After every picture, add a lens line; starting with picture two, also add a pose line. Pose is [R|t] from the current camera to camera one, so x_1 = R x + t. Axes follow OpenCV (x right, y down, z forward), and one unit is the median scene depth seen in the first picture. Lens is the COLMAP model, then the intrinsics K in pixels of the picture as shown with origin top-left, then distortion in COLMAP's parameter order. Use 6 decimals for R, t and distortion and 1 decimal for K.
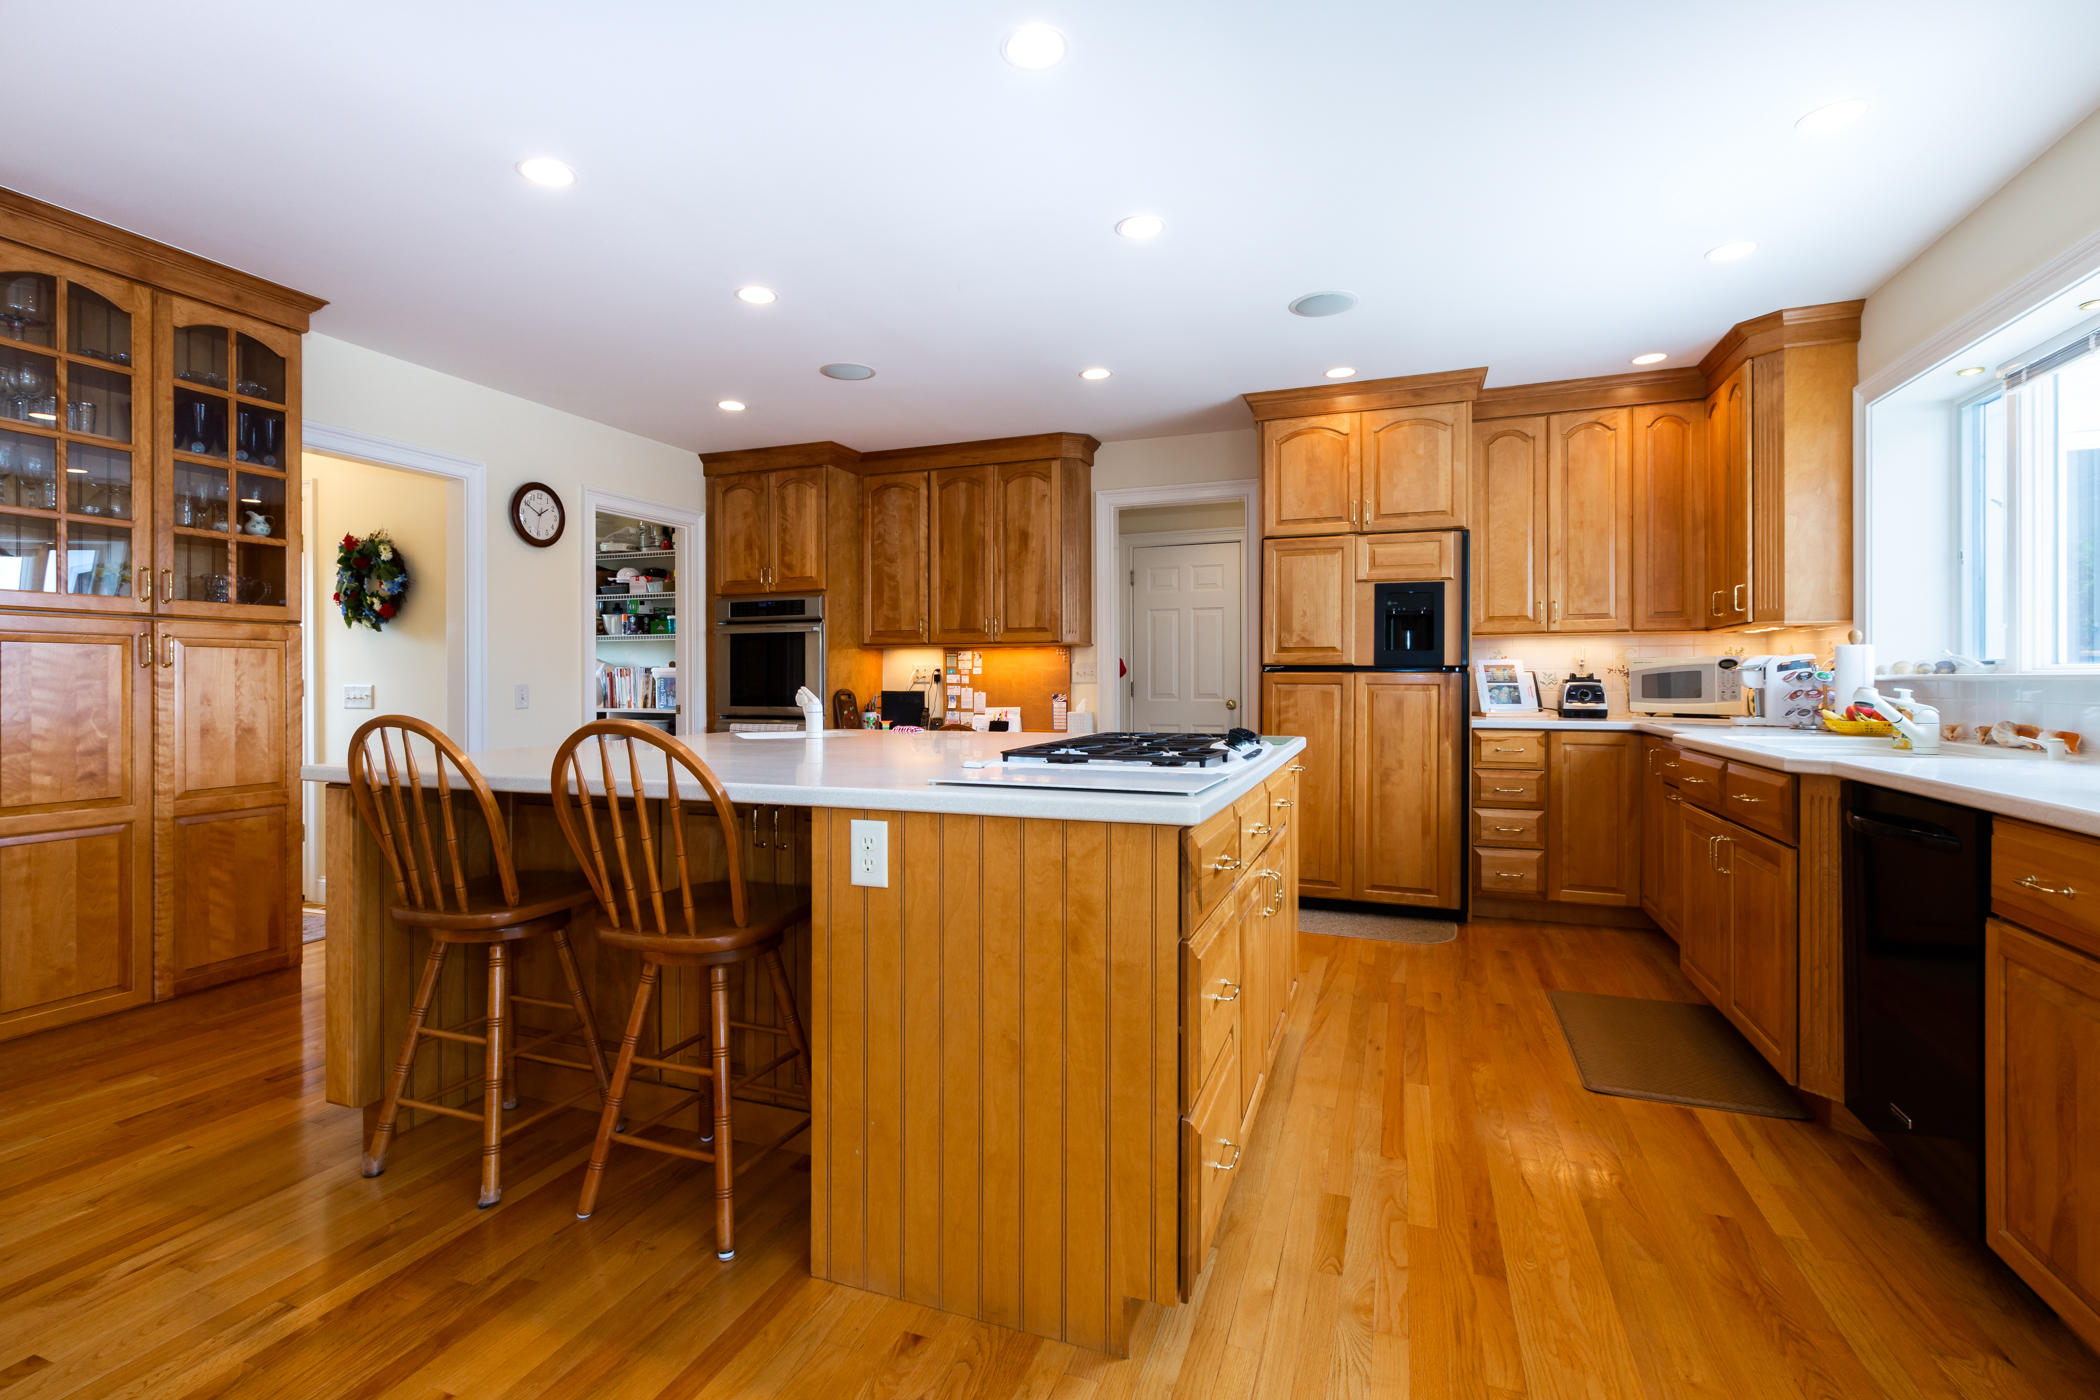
lens RADIAL K [[994.7, 0, 1050.0], [0, 994.7, 700.0], [0, 0, 1]] dist [-0.001508, -0.000200]
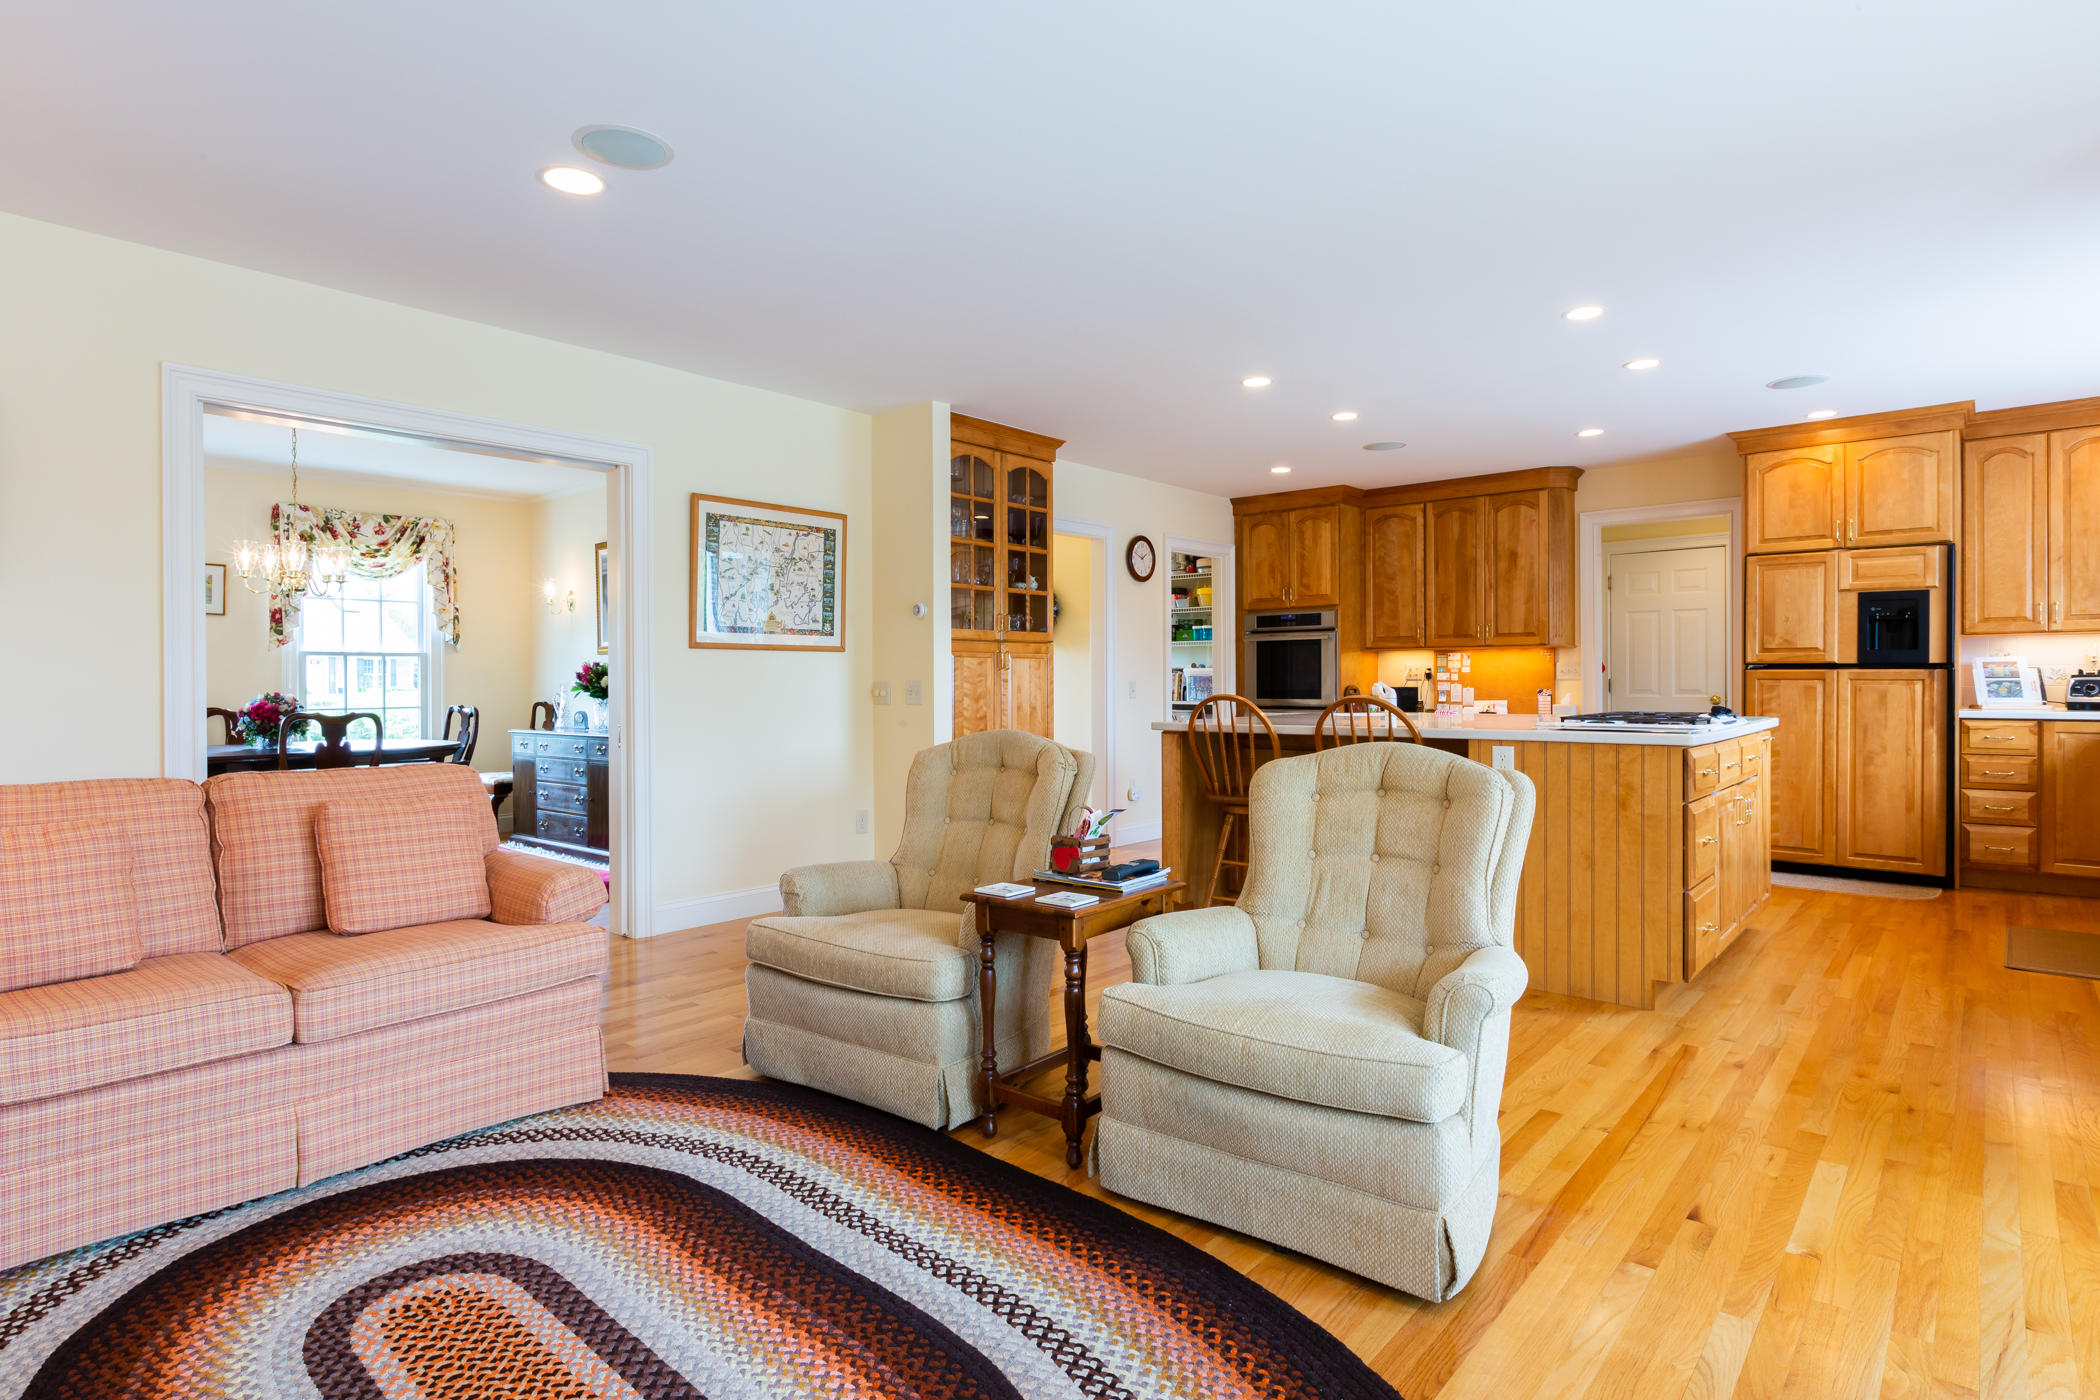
lens RADIAL K [[1103.4, 0, 1048.5], [0, 1103.4, 689.4], [0, 0, 1]] dist [0.002658, -0.001591]
pose [[0.934400, 0.001584, -0.356223, -0.092848], [-0.005702, 0.999928, -0.010511, 0.014179], [0.356181, 0.011853, 0.934342, -0.522707]]
